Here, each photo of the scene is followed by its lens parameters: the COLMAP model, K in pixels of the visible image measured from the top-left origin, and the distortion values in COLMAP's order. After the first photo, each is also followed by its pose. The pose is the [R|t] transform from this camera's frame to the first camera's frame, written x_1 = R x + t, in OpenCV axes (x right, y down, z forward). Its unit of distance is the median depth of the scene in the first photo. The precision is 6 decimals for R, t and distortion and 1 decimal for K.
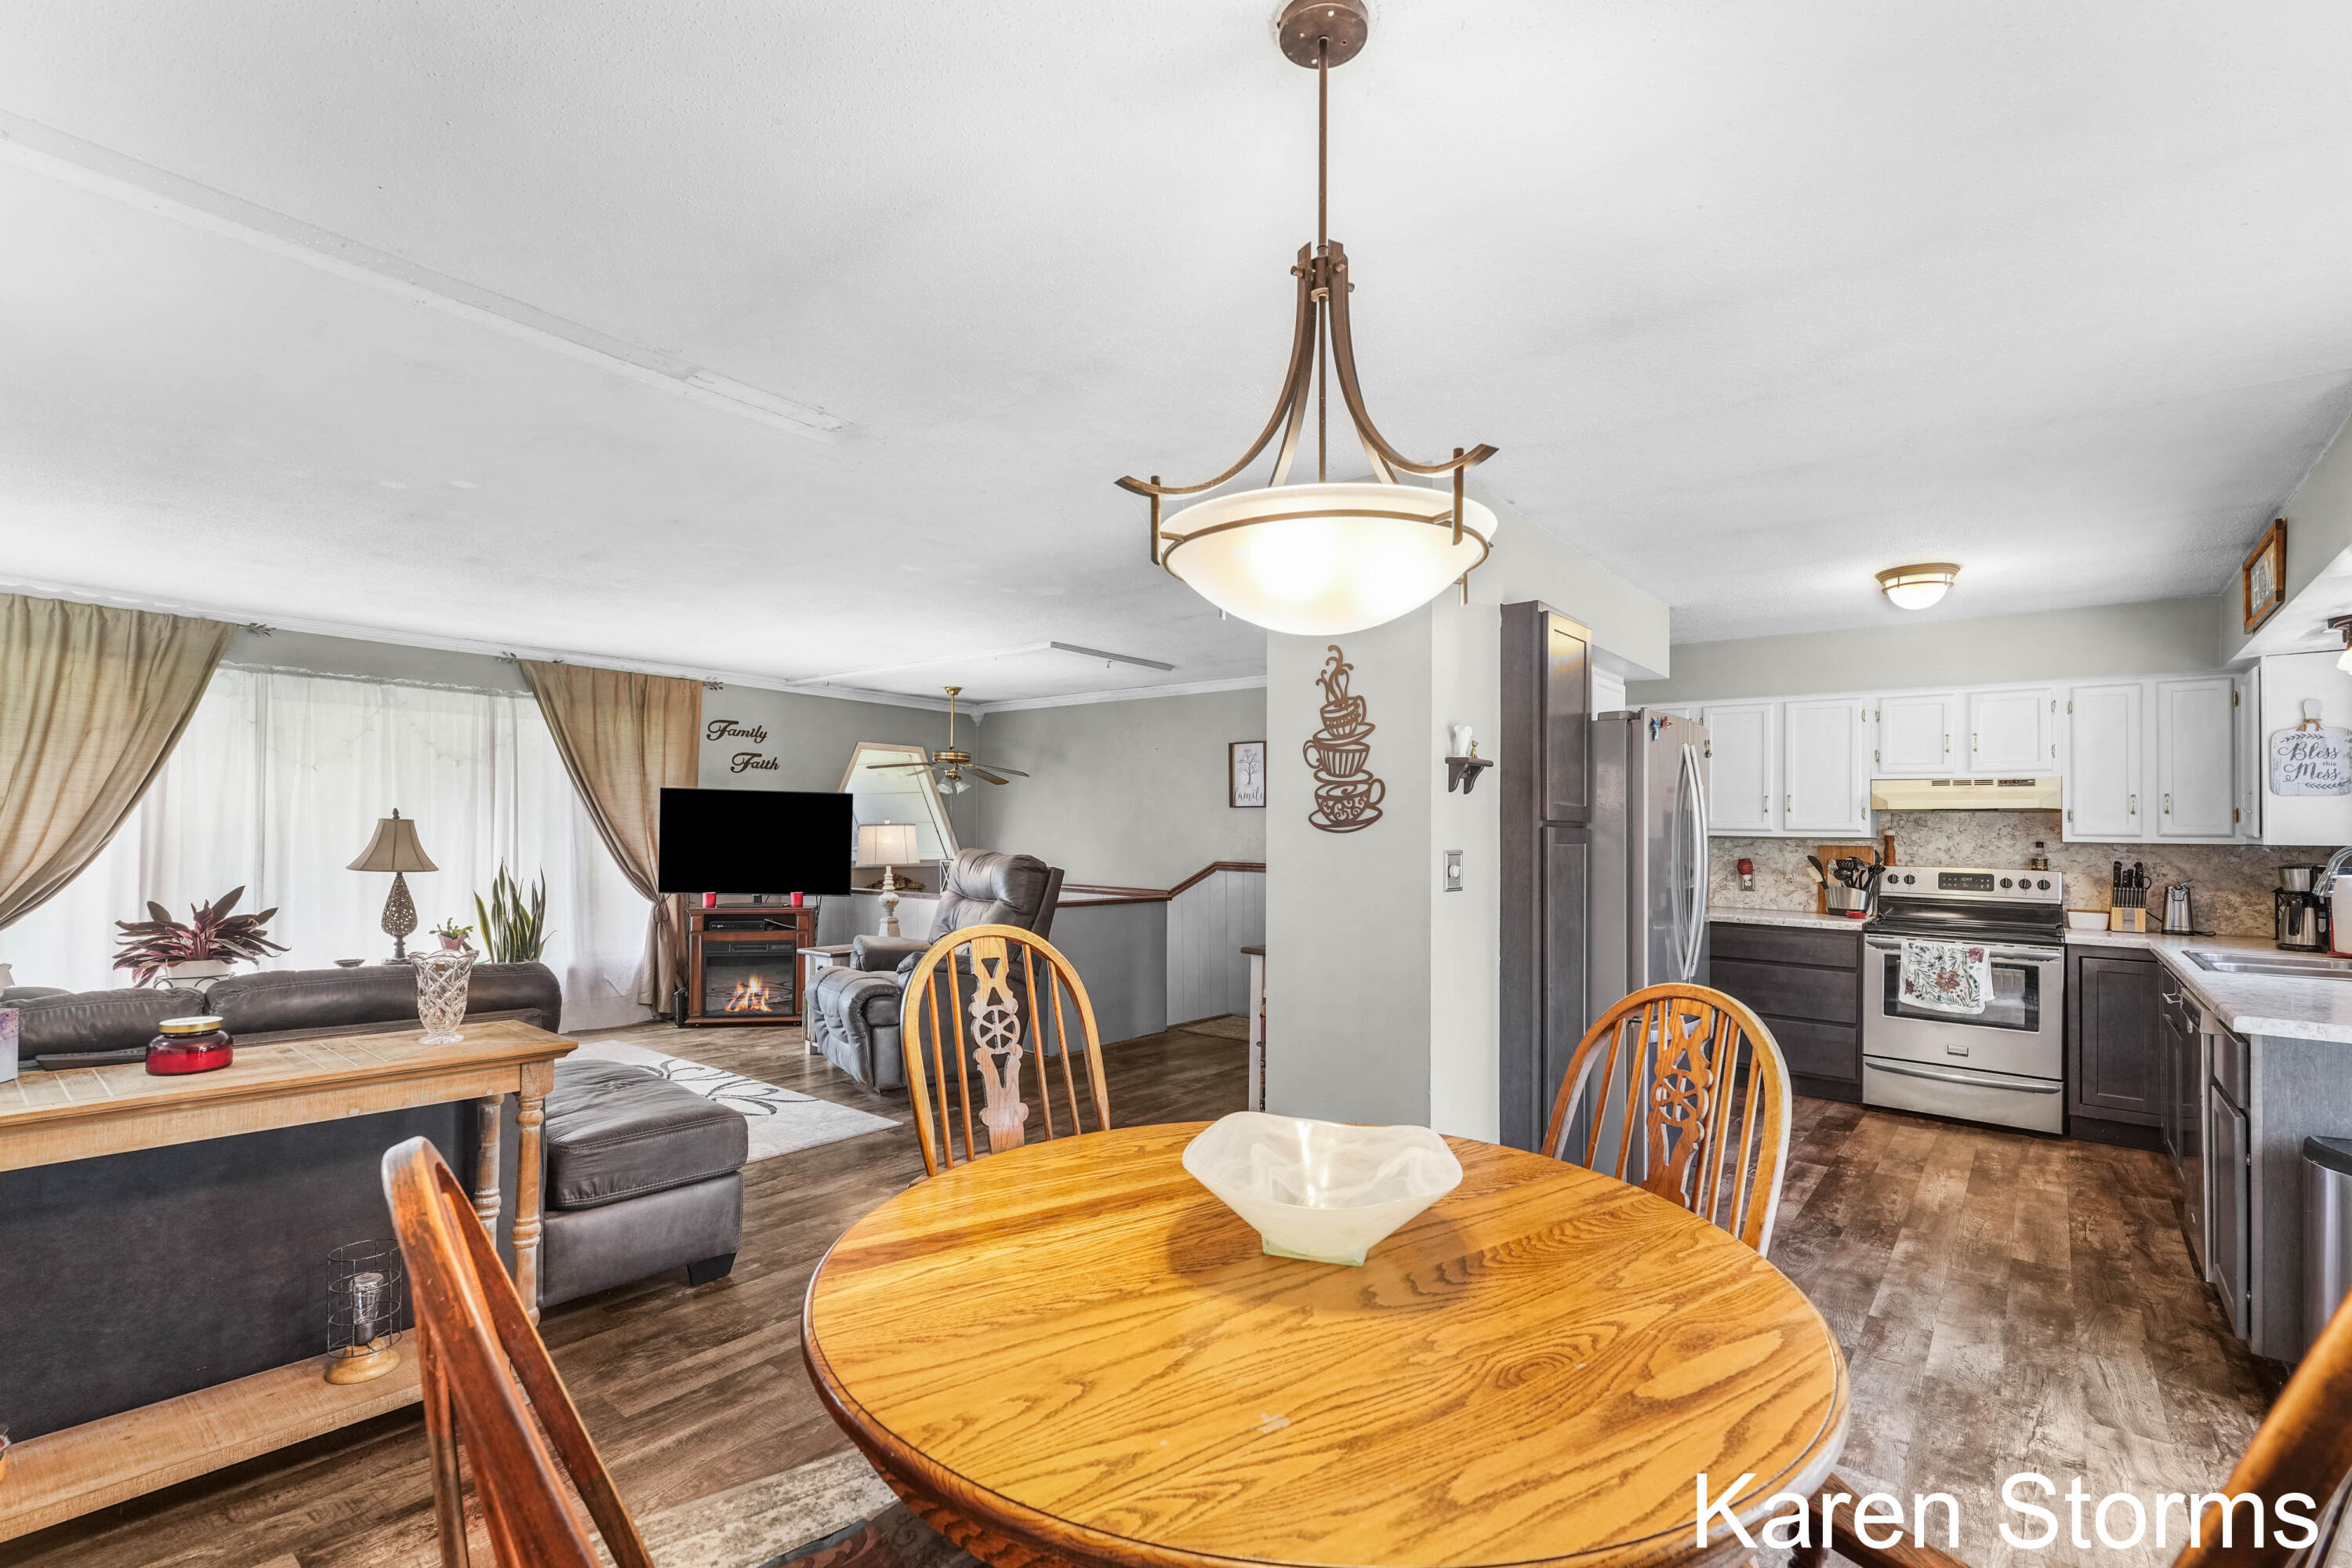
lens RADIAL K [[1062.0, 0, 1191.8], [0, 1062.0, 812.8], [0, 0, 1]] dist [0.010384, 0.000335]
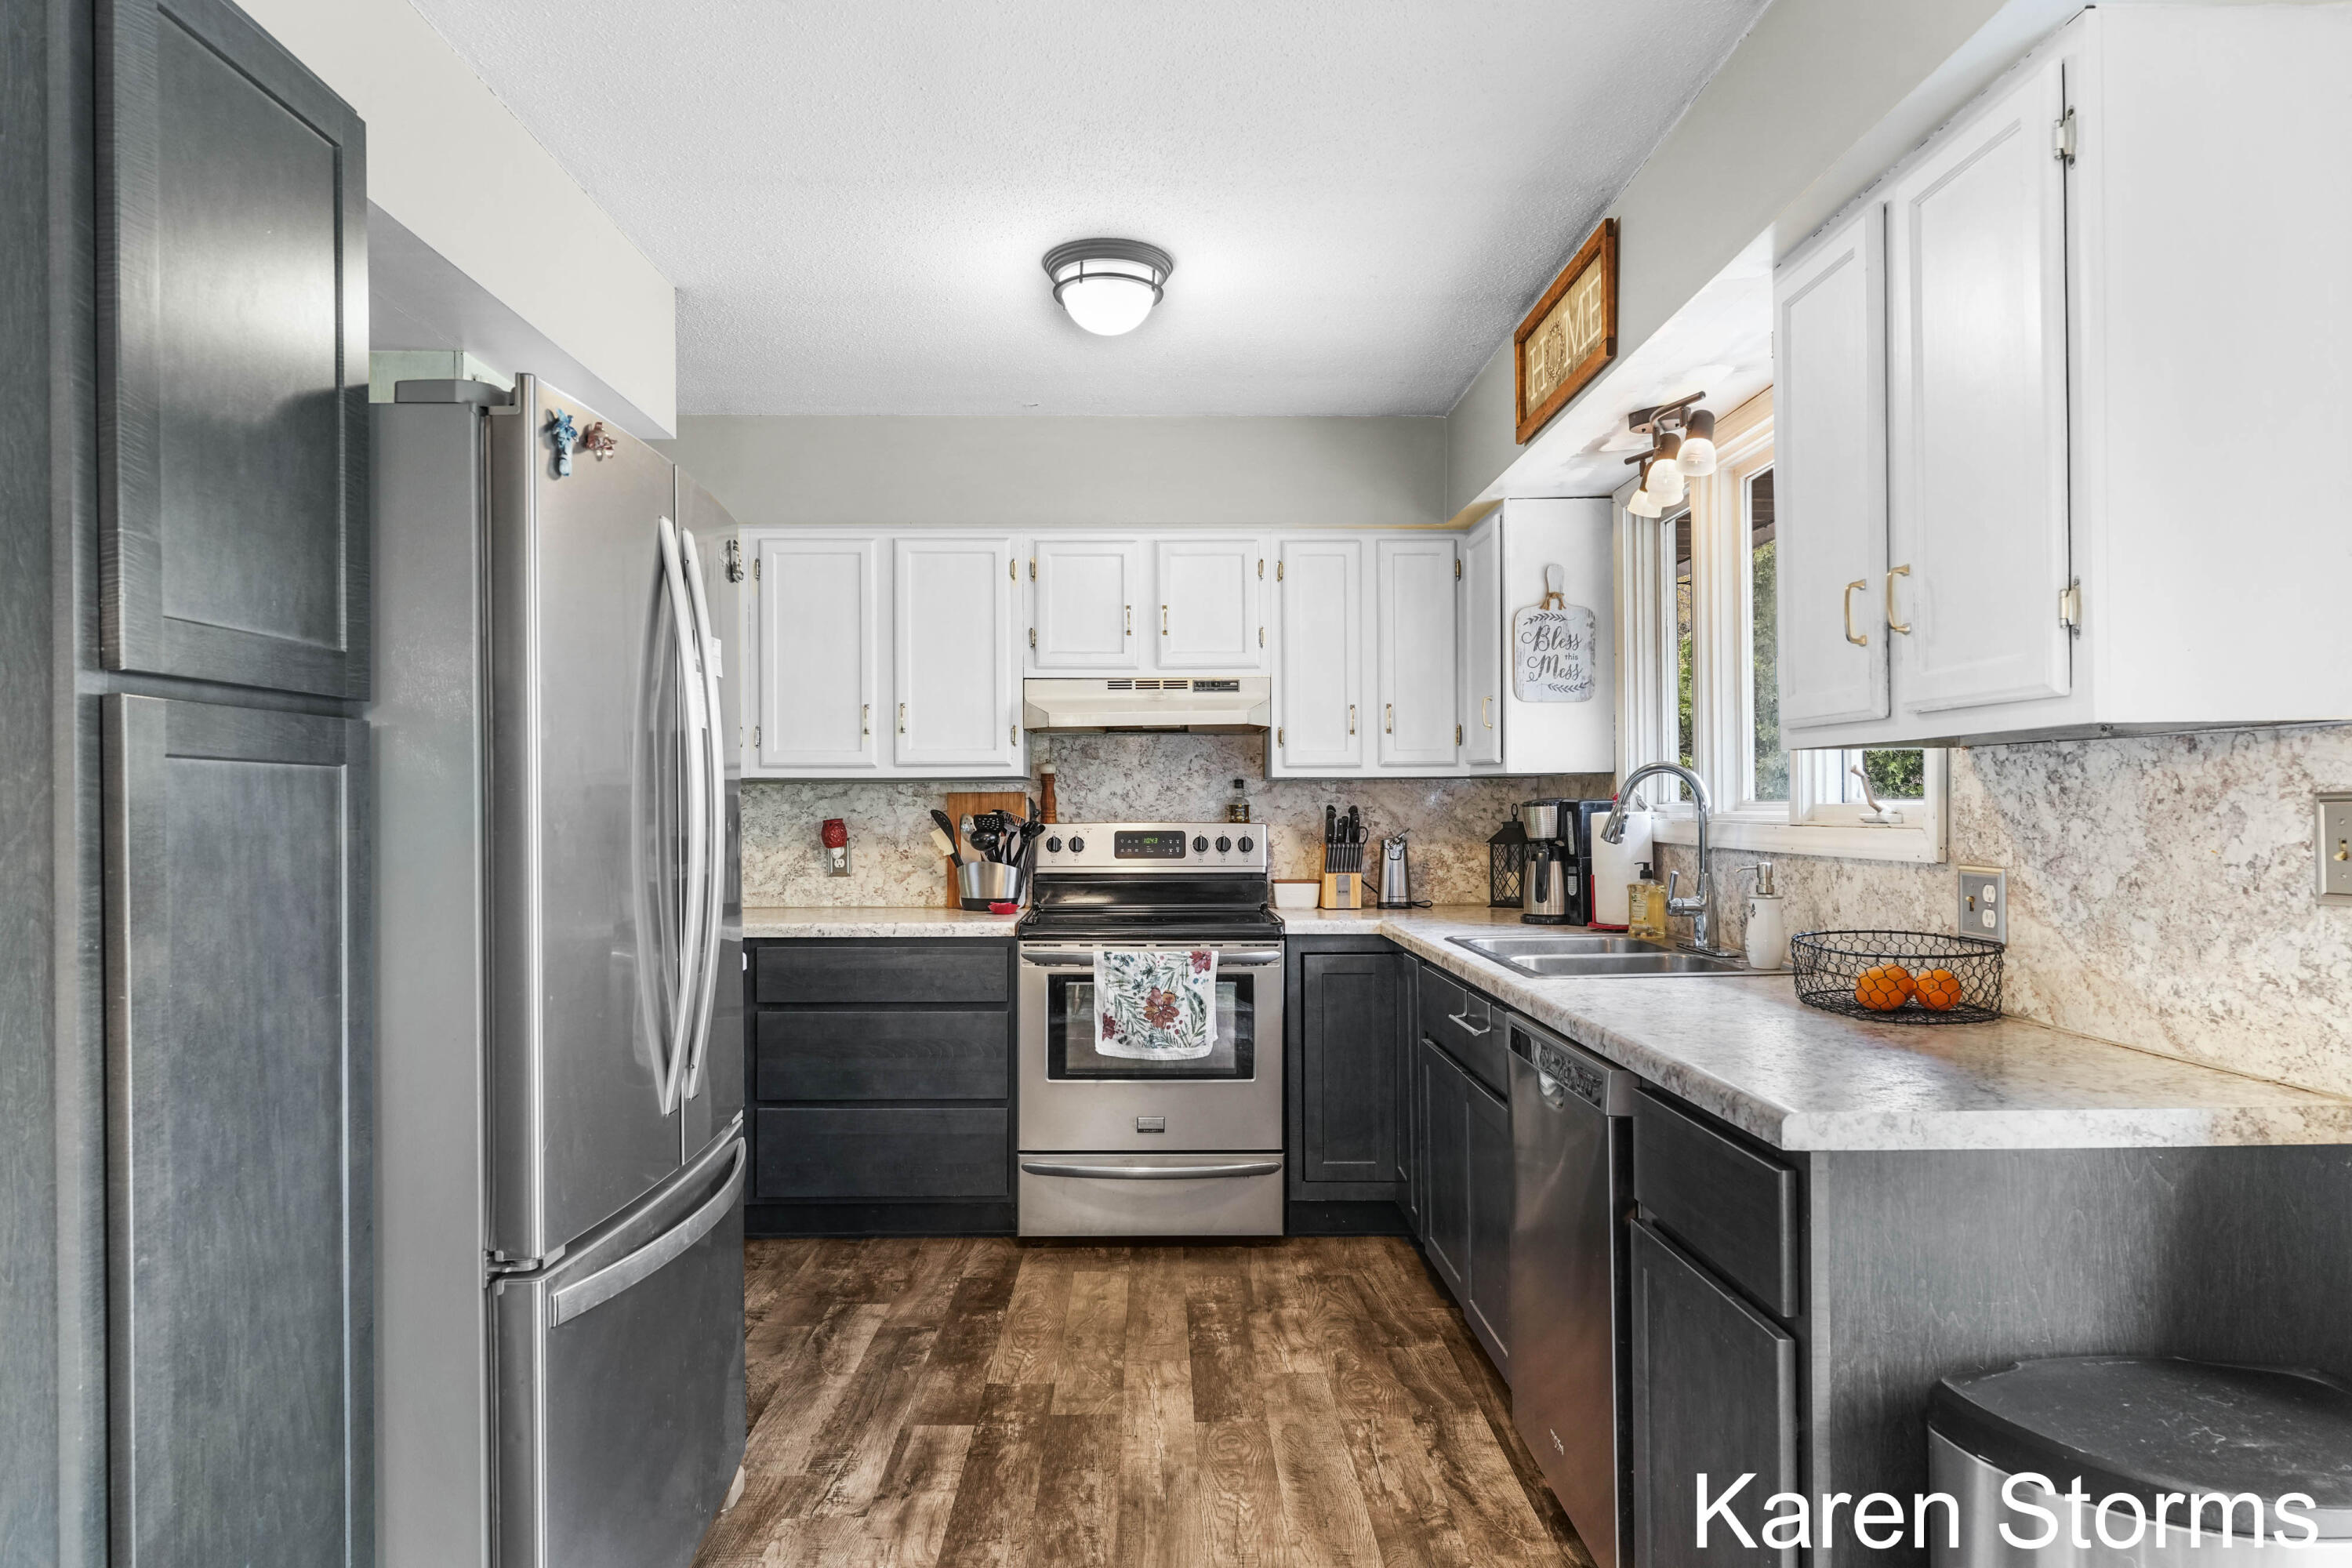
lens RADIAL K [[1461.9, 0, 1176.7], [0, 1461.9, 786.4], [0, 0, 1]] dist [-0.005790, 0.000496]
pose [[0.769710, -0.011279, 0.638294, 0.203265], [0.006736, 0.999932, 0.009547, 0.024078], [-0.638358, -0.003049, 0.769734, 0.355386]]
